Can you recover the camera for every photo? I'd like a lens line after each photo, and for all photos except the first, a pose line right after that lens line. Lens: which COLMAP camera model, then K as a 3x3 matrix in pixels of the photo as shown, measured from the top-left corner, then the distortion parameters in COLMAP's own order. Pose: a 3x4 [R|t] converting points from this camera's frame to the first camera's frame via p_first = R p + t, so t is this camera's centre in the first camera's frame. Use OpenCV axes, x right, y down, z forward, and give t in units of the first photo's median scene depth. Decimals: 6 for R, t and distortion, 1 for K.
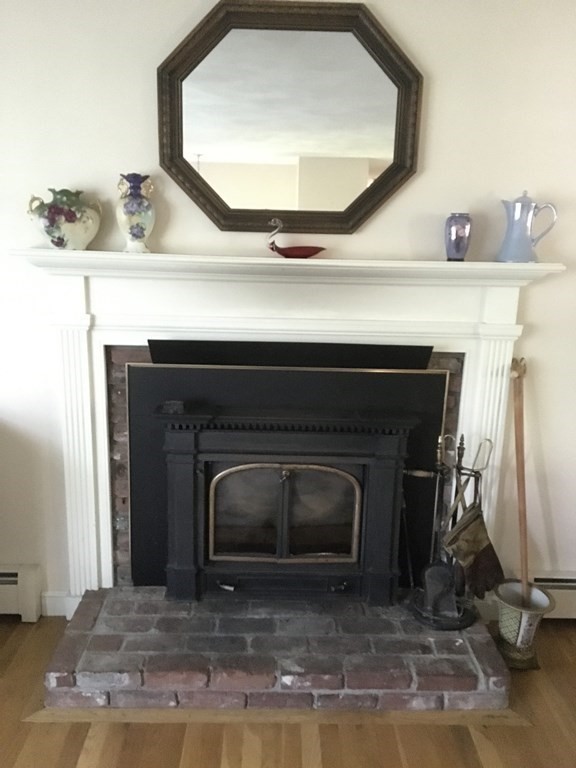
lens RADIAL K [[643.6, 0, 292.4], [0, 643.6, 380.5], [0, 0, 1]] dist [0.066519, -0.071840]
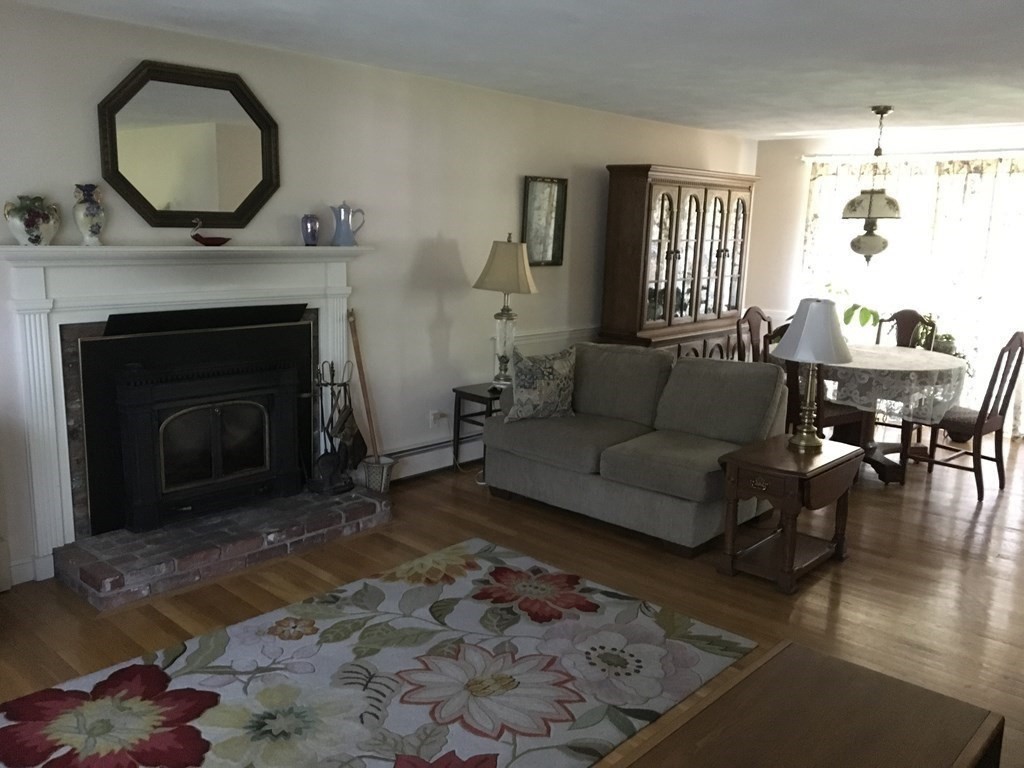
lens RADIAL K [[858.1, 0, 517.8], [0, 858.1, 387.9], [0, 0, 1]] dist [0.066519, -0.071840]
pose [[0.685806, -0.147342, 0.712714, -0.885911], [0.159259, 0.985940, 0.050581, 0.114203], [-0.710146, 0.078818, 0.699629, -0.706765]]
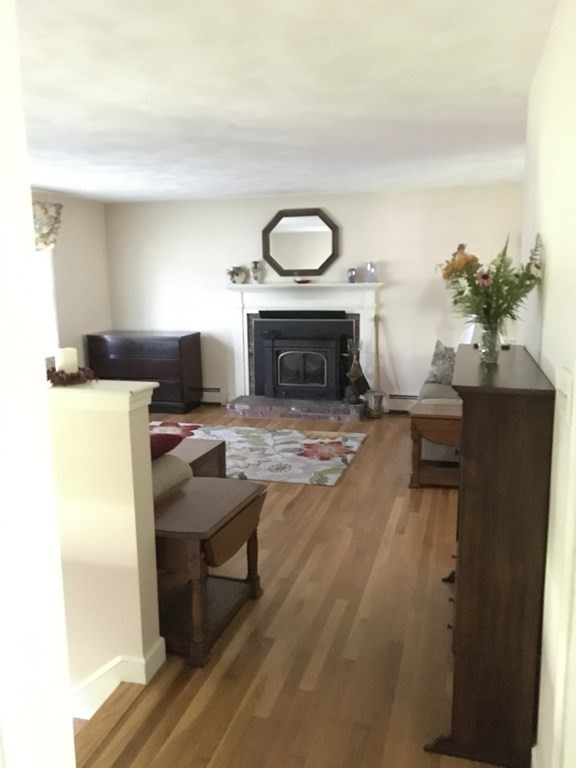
lens RADIAL K [[643.6, 0, 290.9], [0, 643.6, 386.5], [0, 0, 1]] dist [0.066519, -0.071840]
pose [[0.954126, 0.010965, -0.299203, 0.902878], [-0.027382, 0.998337, -0.050732, 0.476808], [0.298149, 0.056598, 0.952840, -2.015144]]
